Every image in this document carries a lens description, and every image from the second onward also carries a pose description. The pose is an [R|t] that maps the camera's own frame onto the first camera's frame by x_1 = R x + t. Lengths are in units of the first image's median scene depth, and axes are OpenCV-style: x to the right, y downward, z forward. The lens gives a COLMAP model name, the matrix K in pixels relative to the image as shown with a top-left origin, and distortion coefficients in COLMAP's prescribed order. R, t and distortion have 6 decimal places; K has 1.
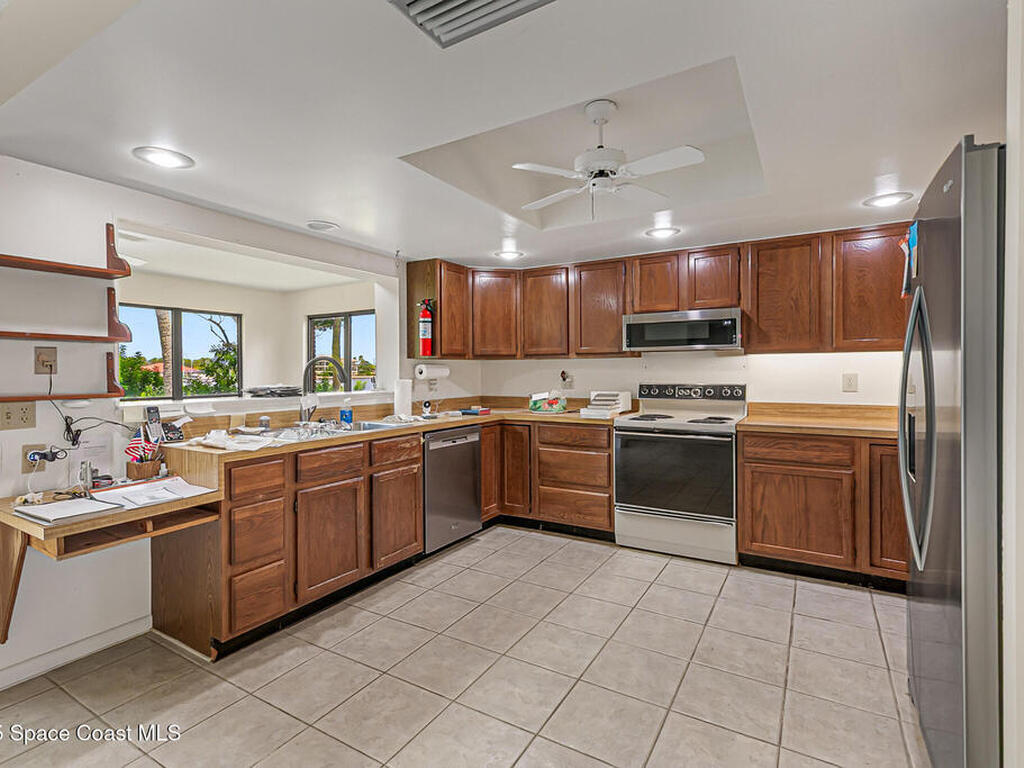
lens RADIAL K [[503.0, 0, 515.6], [0, 503.0, 376.3], [0, 0, 1]] dist [0.001665, 0.000812]
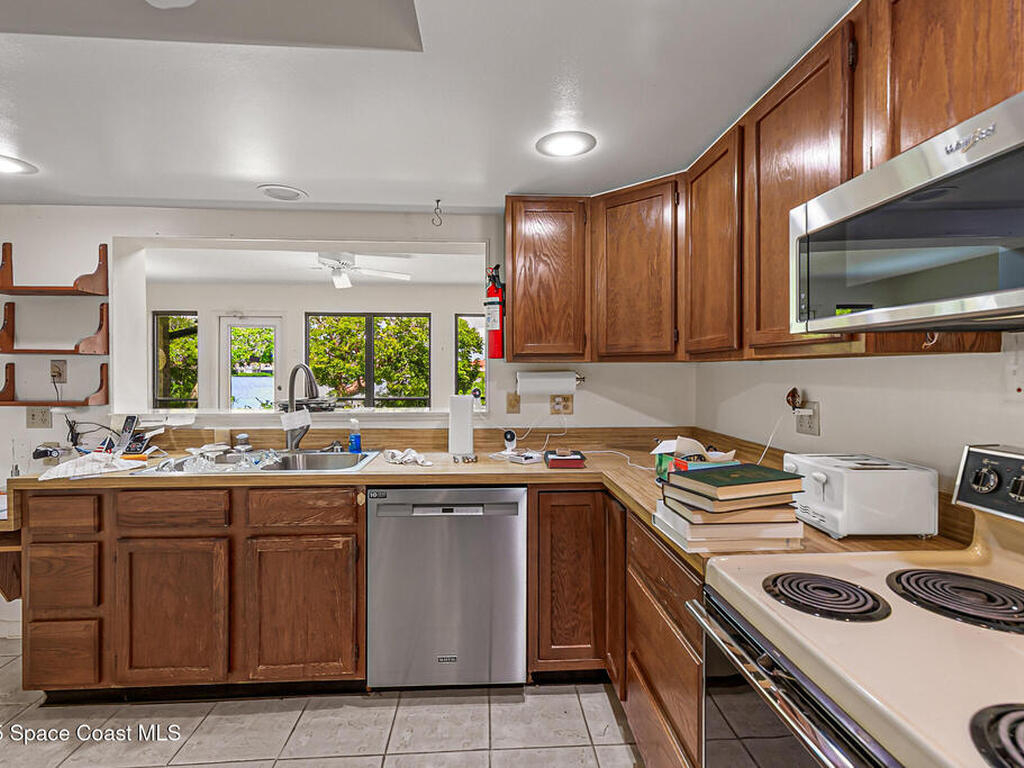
lens RADIAL K [[503.0, 0, 515.6], [0, 503.0, 376.3], [0, 0, 1]] dist [0.001665, 0.000812]
pose [[0.565118, 0.015975, -0.824855, 0.431987], [-0.013098, 0.999860, 0.010391, -0.031324], [0.824906, 0.004932, 0.565248, 0.827755]]
